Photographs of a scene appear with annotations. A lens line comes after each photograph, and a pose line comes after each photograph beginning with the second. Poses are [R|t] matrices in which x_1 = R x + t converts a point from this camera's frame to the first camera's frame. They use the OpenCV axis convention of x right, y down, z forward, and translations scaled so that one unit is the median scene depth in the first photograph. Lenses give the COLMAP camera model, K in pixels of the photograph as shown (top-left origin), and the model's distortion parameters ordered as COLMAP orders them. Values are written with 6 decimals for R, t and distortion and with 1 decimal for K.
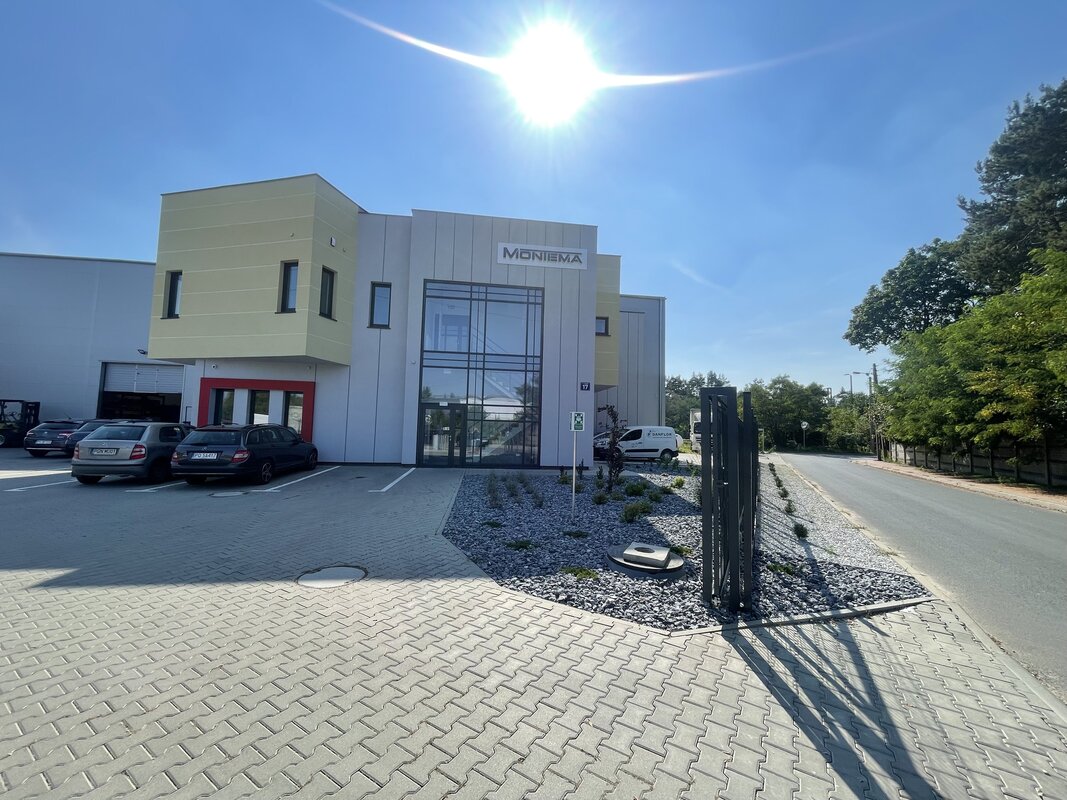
lens RADIAL K [[426.5, 0, 520.2], [0, 426.5, 399.6], [0, 0, 1]] dist [-0.000460, 0.000280]
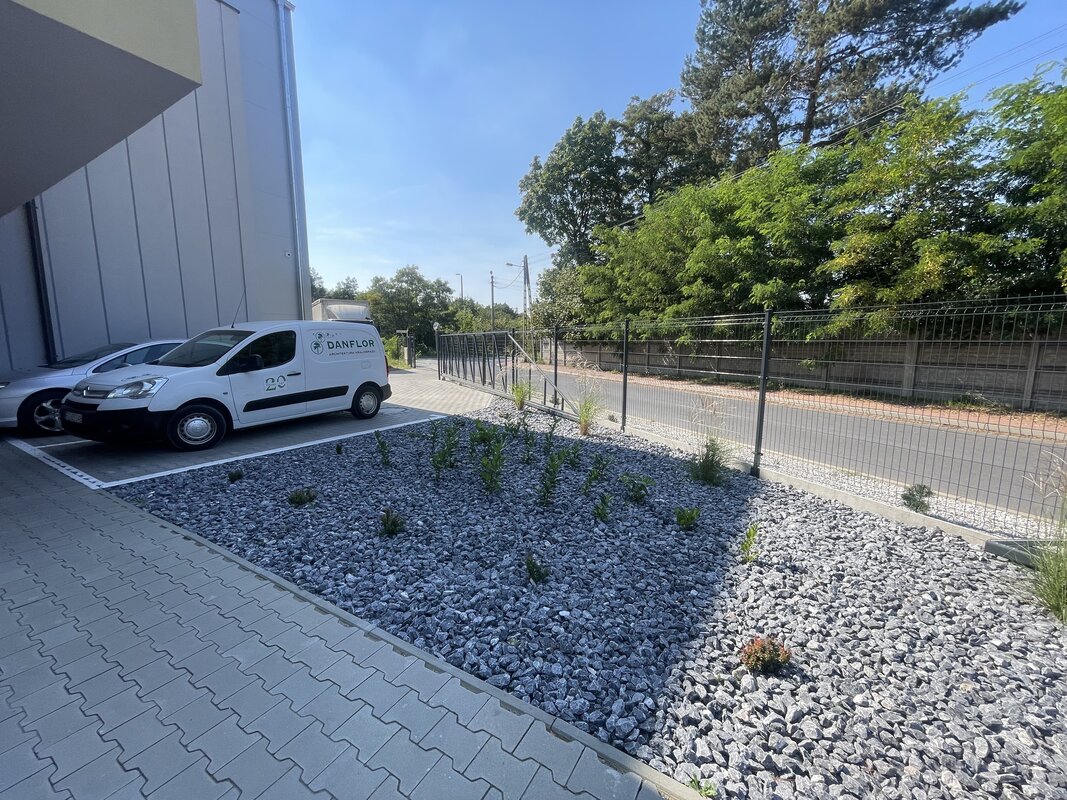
lens RADIAL K [[429.3, 0, 533.5], [0, 429.3, 400.0], [0, 0, 1]] dist [-0.000044, 0.000025]
pose [[0.596578, -0.137616, 0.790669, 0.104716], [-0.042354, 0.978417, 0.202251, 0.038206], [-0.801437, -0.154146, 0.577873, 0.527692]]
